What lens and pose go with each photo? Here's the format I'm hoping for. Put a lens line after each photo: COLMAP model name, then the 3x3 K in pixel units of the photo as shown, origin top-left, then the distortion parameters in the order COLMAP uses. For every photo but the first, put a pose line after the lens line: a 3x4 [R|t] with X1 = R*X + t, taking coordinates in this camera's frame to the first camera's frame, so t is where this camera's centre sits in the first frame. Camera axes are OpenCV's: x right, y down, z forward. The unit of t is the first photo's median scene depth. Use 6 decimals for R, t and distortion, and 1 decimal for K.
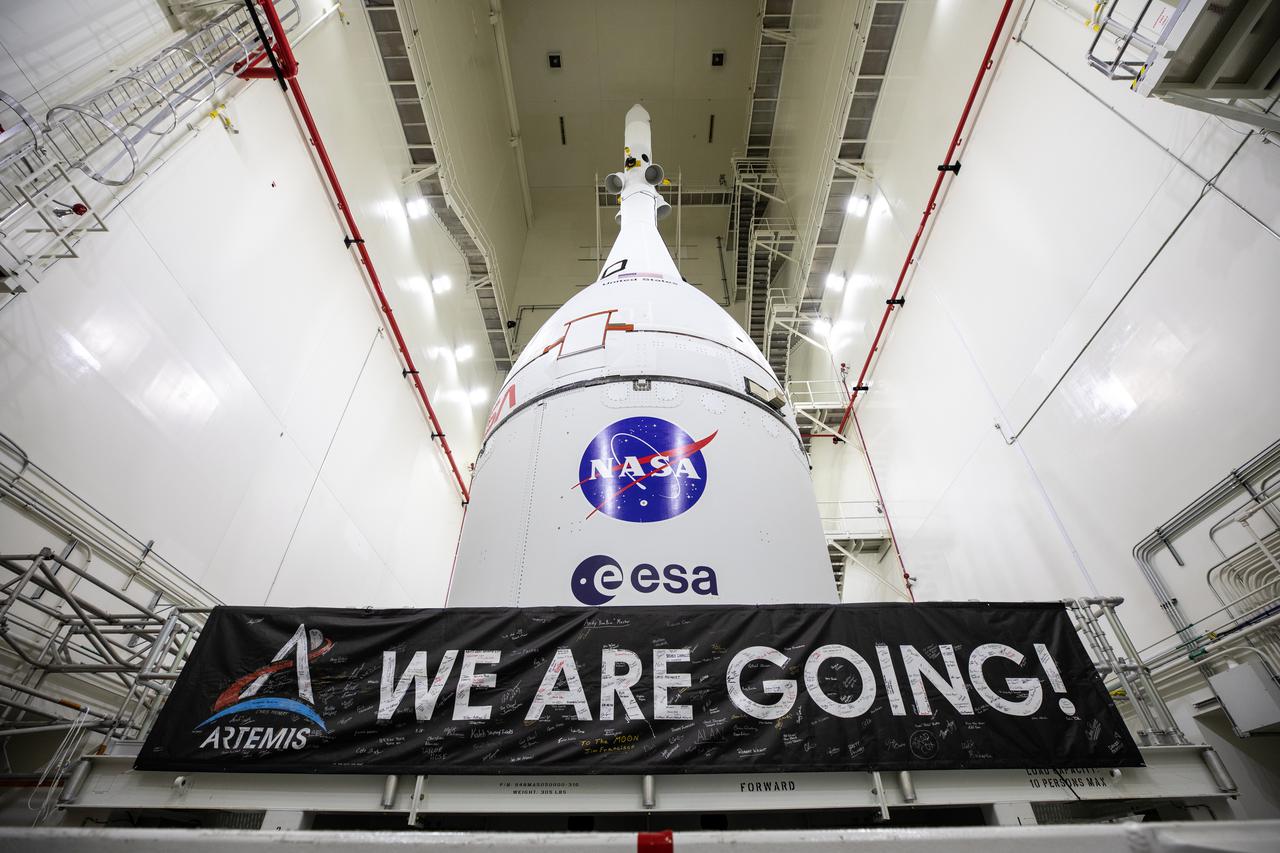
lens RADIAL K [[586.8, 0, 639.0], [0, 586.8, 424.7], [0, 0, 1]] dist [-0.024566, 0.002587]
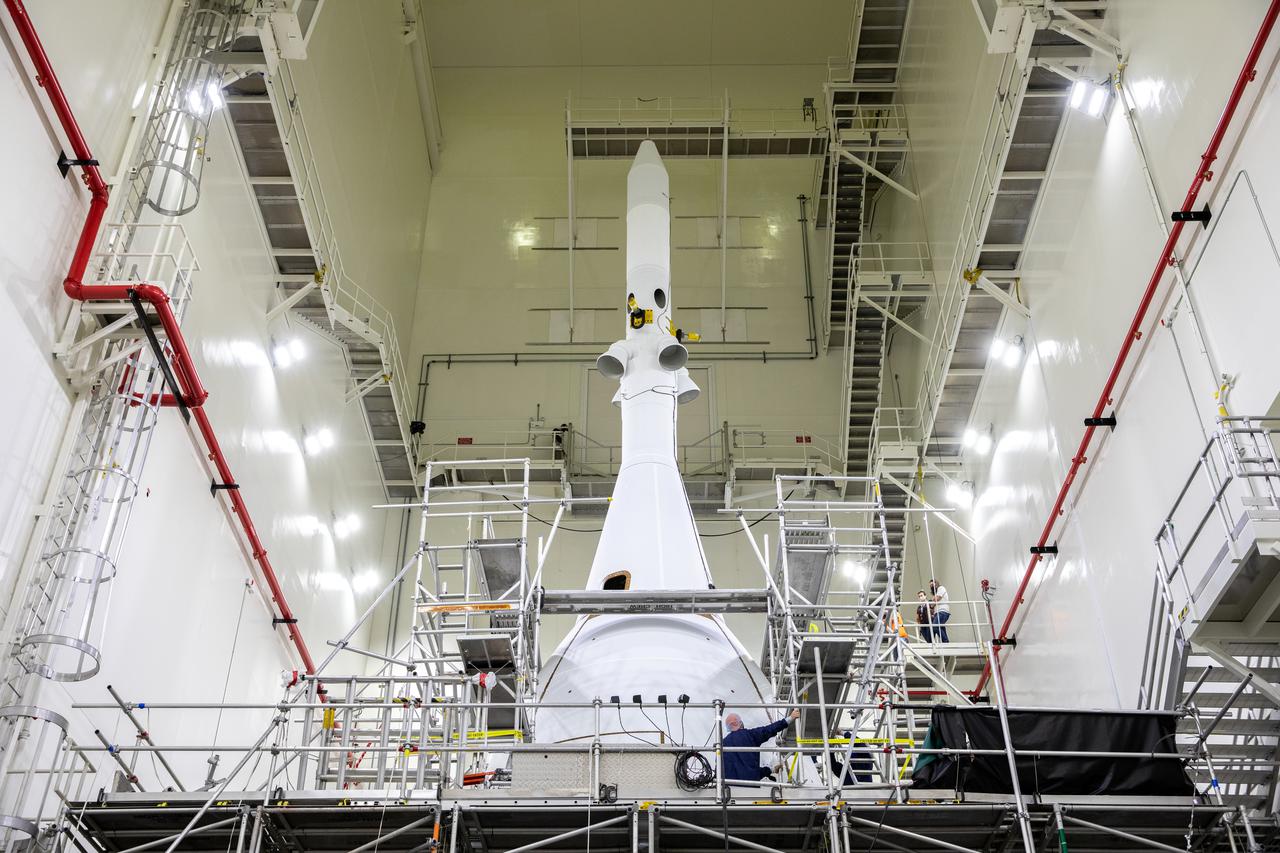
lens RADIAL K [[1364.1, 0, 636.6], [0, 1364.1, 430.0], [0, 0, 1]] dist [0.035768, 0.000000]
pose [[0.999968, 0.006294, -0.004959, -0.004811], [-0.006004, 0.998383, 0.056527, -0.331362], [0.005307, -0.056496, 0.998389, -0.397167]]
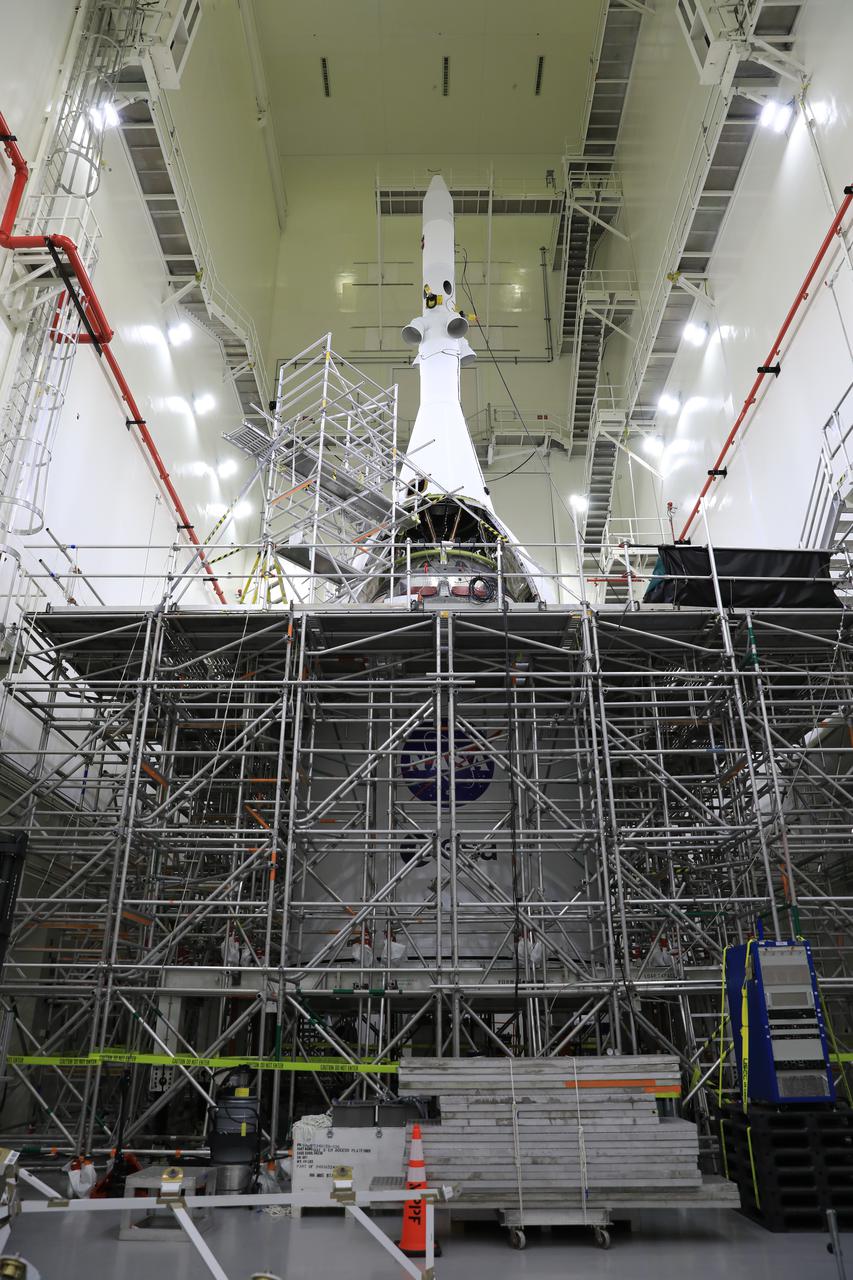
lens RADIAL K [[872.5, 0, 423.4], [0, 872.5, 646.2], [0, 0, 1]] dist [-0.099042, 0.063560]
pose [[0.999977, 0.006689, -0.000914, -0.016372], [-0.006179, 0.961347, 0.275271, -0.247081], [0.002720, -0.275259, 0.961366, -0.295940]]
